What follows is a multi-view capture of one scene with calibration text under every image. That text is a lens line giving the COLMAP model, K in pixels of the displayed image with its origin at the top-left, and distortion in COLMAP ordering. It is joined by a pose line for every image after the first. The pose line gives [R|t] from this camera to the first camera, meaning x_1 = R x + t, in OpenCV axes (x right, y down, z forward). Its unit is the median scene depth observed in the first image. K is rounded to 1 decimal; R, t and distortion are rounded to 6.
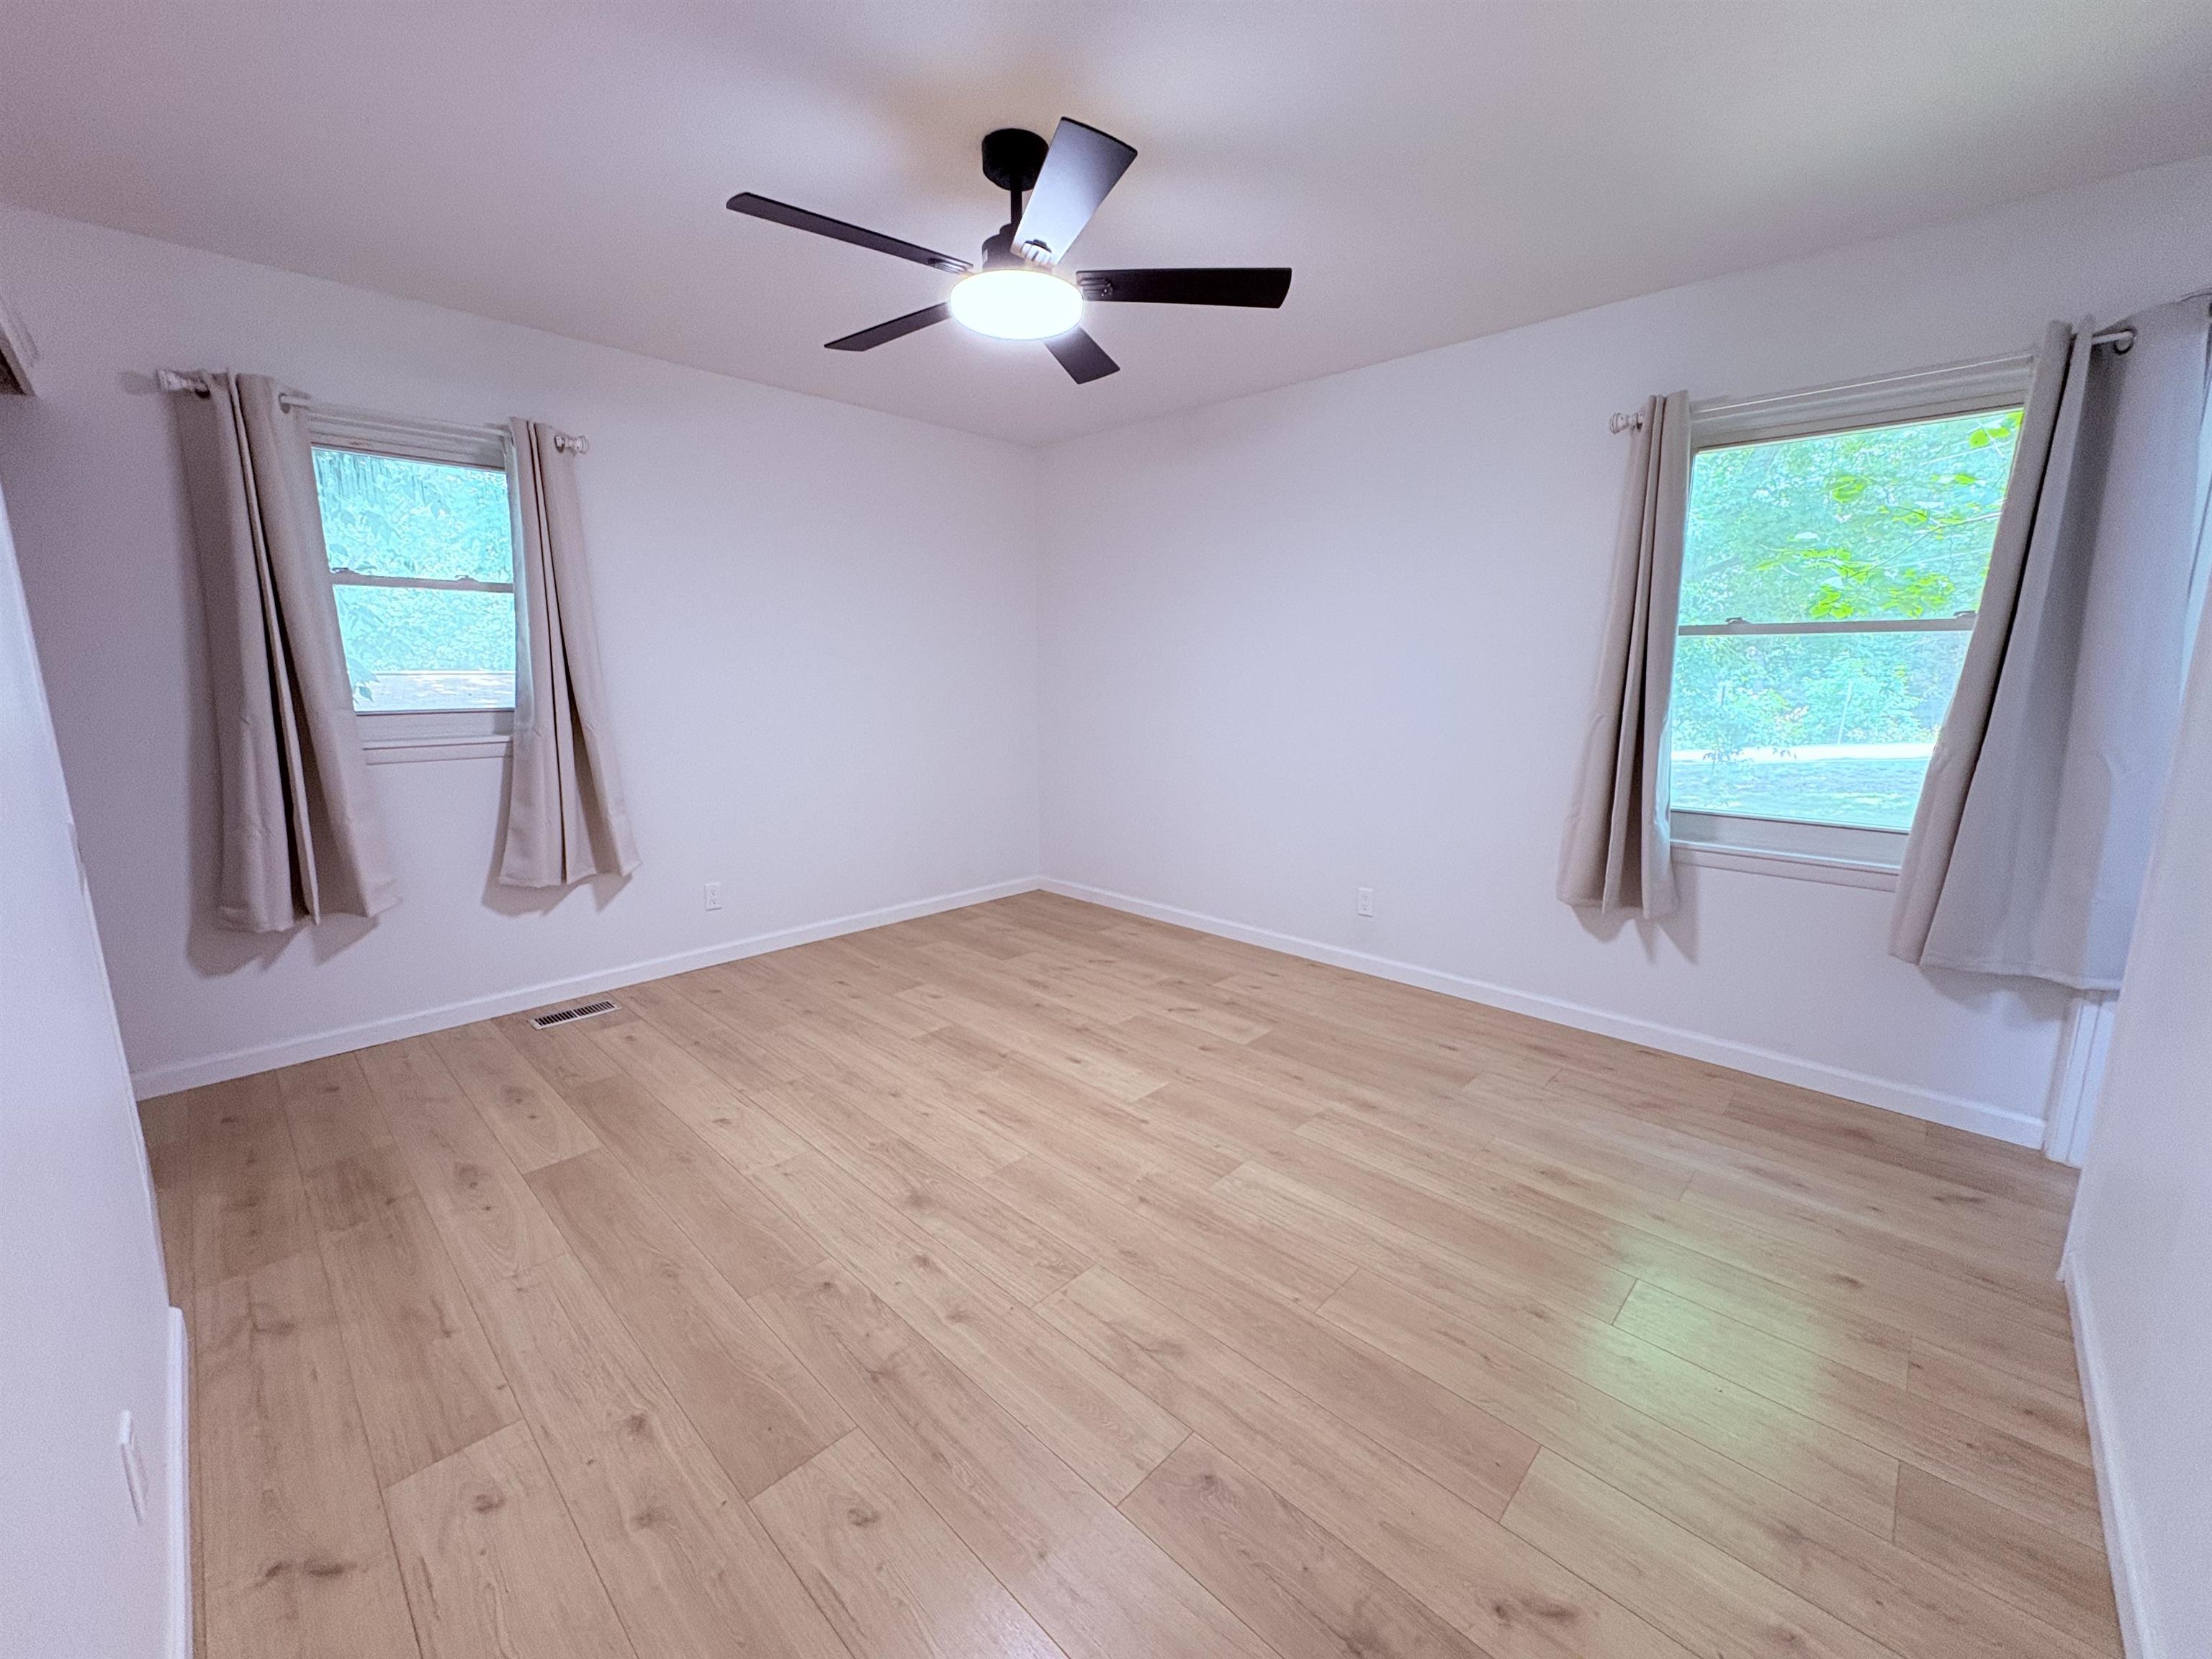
lens RADIAL K [[881.9, 0, 1105.6], [0, 881.9, 831.3], [0, 0, 1]] dist [0.000672, 0.000265]
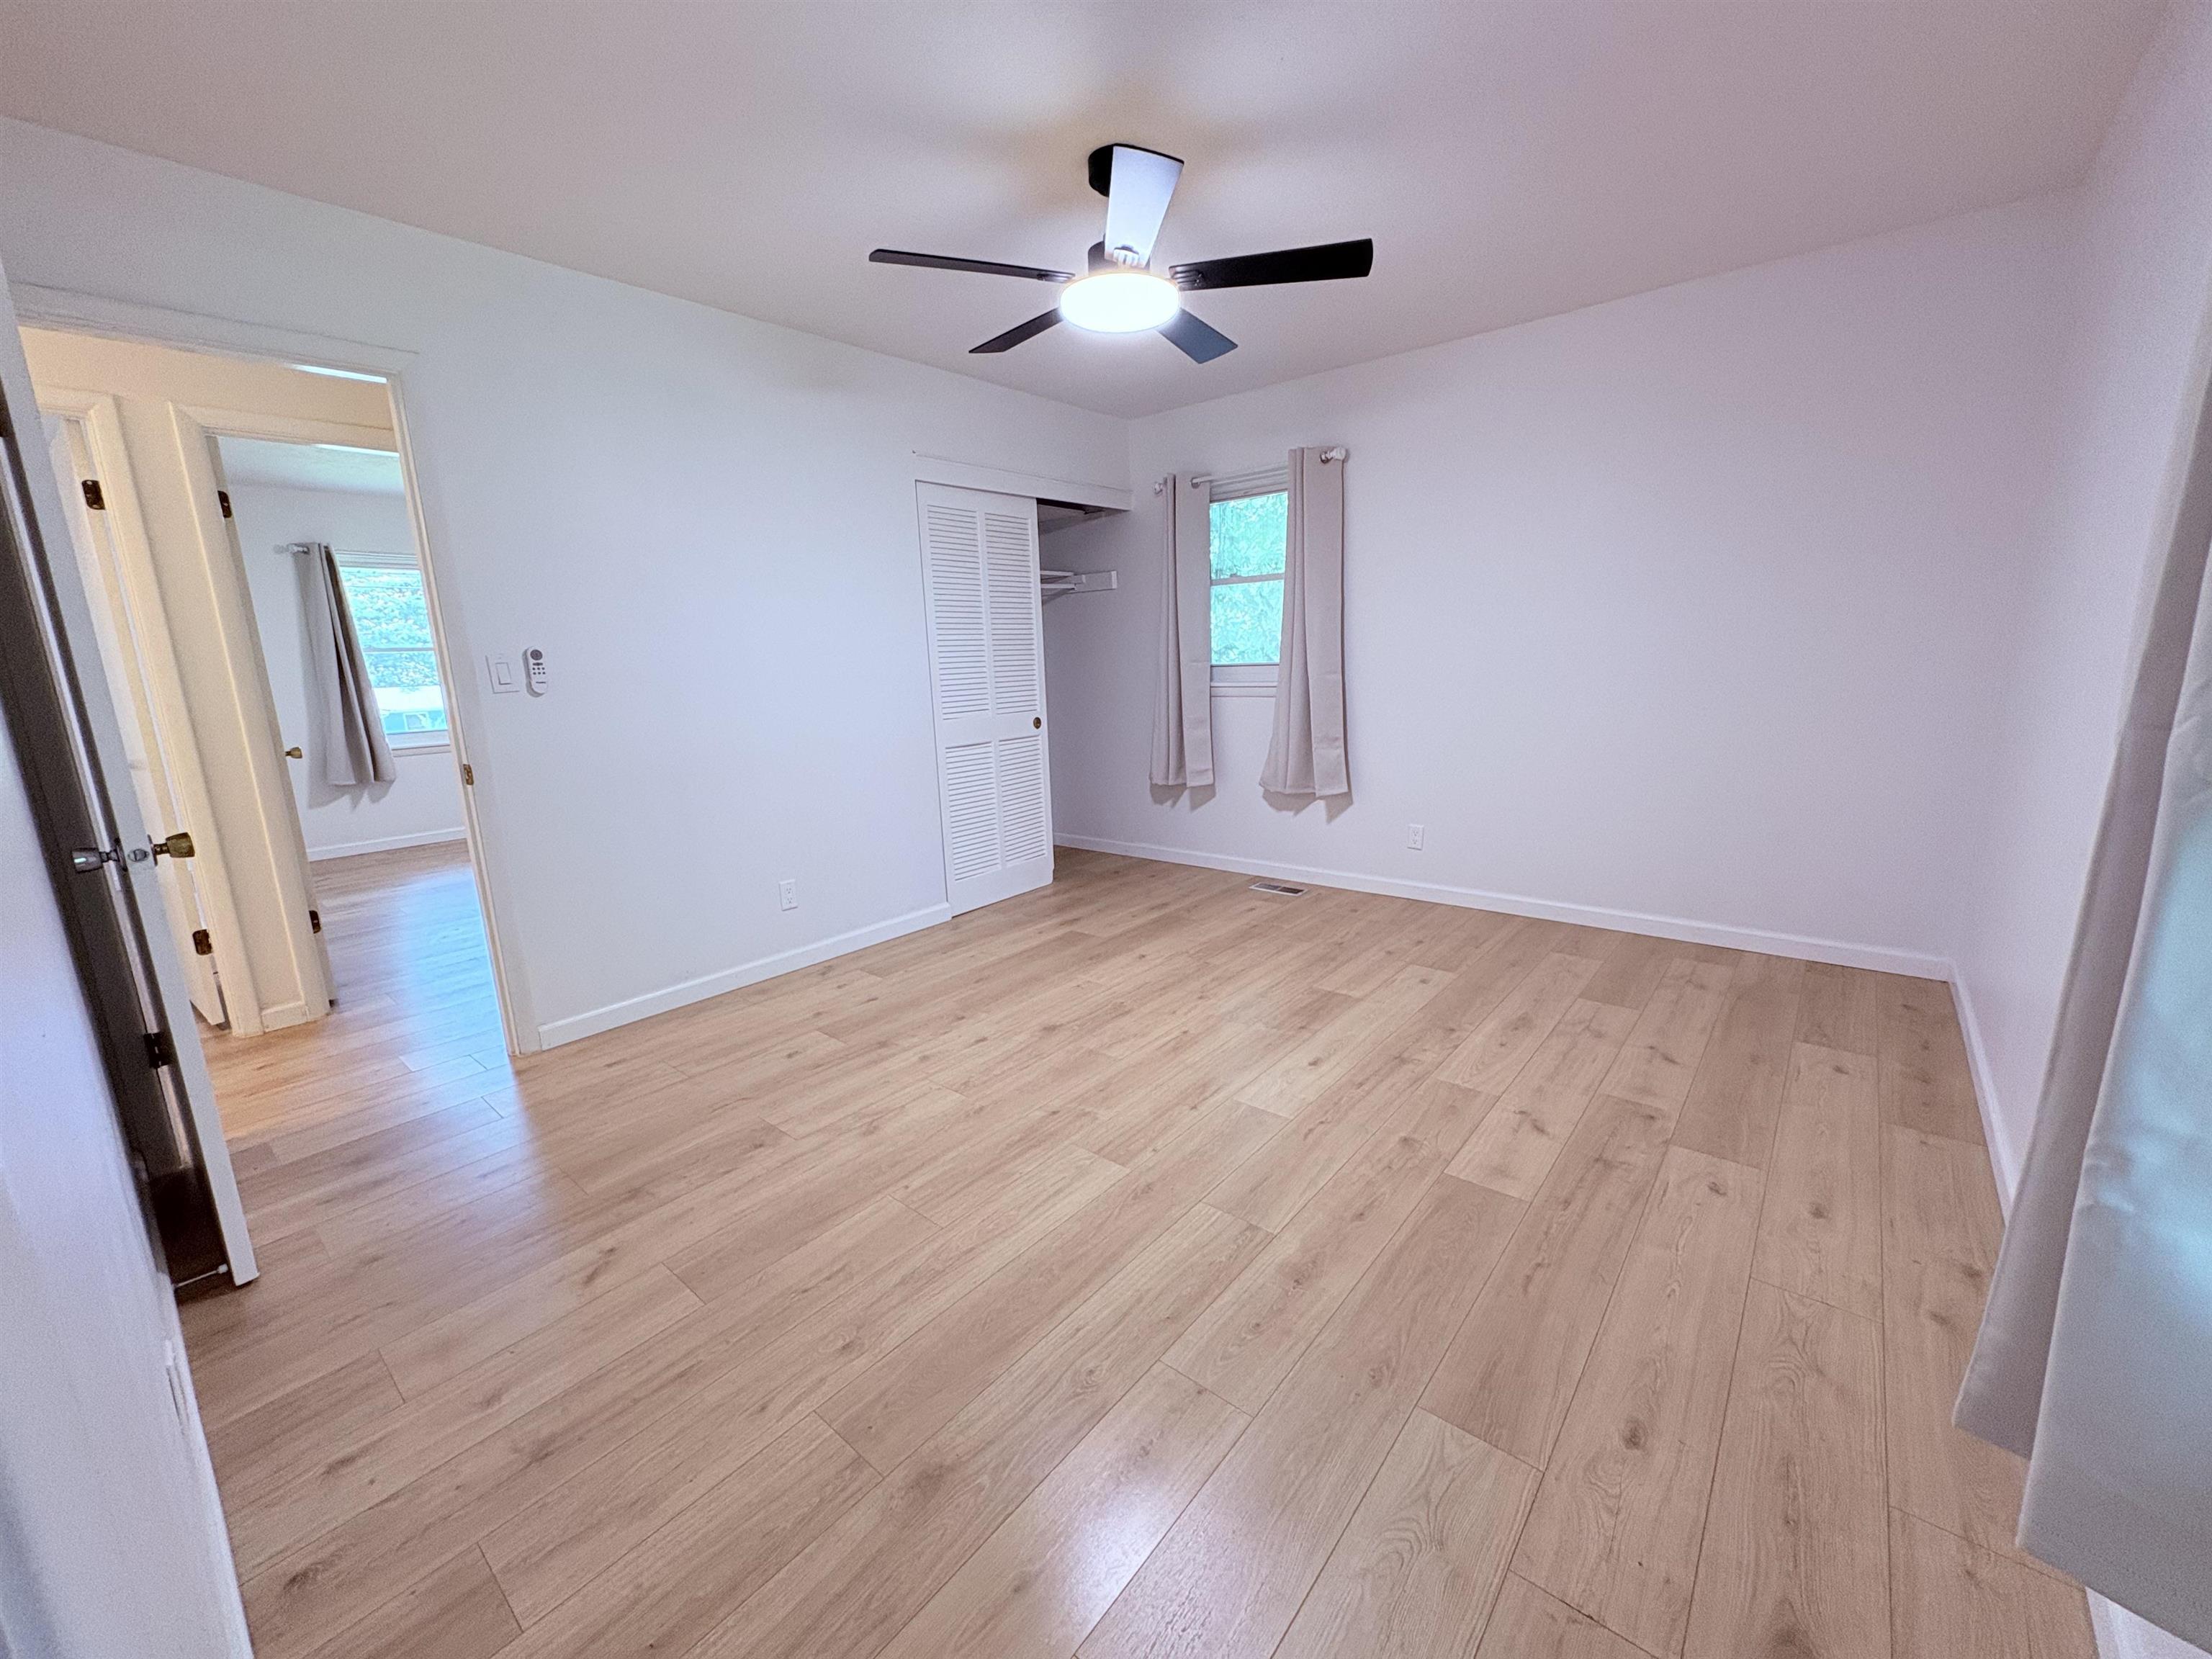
lens RADIAL K [[881.9, 0, 1103.9], [0, 881.9, 827.7], [0, 0, 1]] dist [0.000672, 0.000265]
pose [[0.067279, 0.192685, -0.978952, 0.819596], [-0.145492, 0.972581, 0.181432, -0.109098], [0.987069, 0.130223, 0.093468, 0.702411]]
